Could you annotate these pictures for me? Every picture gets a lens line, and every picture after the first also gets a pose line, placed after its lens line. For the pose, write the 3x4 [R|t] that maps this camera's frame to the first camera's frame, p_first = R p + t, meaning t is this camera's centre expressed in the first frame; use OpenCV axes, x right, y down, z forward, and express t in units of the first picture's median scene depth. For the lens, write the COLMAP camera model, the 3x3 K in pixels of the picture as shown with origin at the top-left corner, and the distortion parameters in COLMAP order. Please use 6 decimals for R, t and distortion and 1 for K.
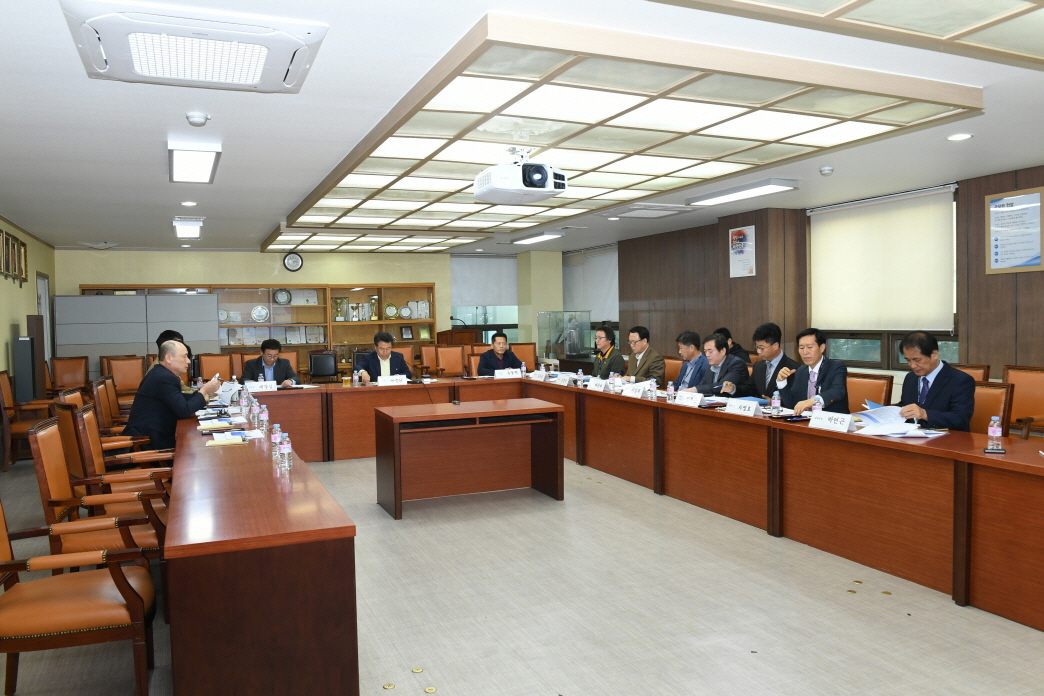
lens RADIAL K [[794.6, 0, 522.0], [0, 794.6, 348.0], [0, 0, 1]] dist [-0.024963, -0.003349]
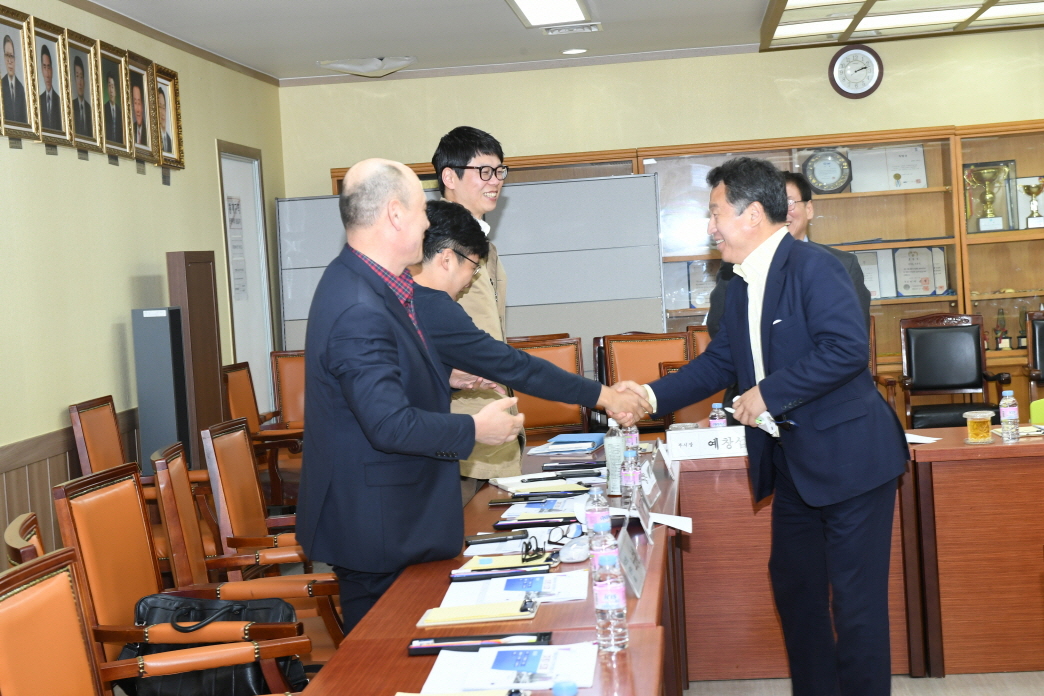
lens RADIAL K [[1908.9, 0, 522.0], [0, 1908.9, 348.0], [0, 0, 1]] dist [0.045687, 0.040334]
pose [[0.881139, -0.015788, -0.472594, -0.026929], [0.029311, 0.999344, 0.021265, -0.011628], [0.471949, -0.032589, 0.881024, 0.305323]]
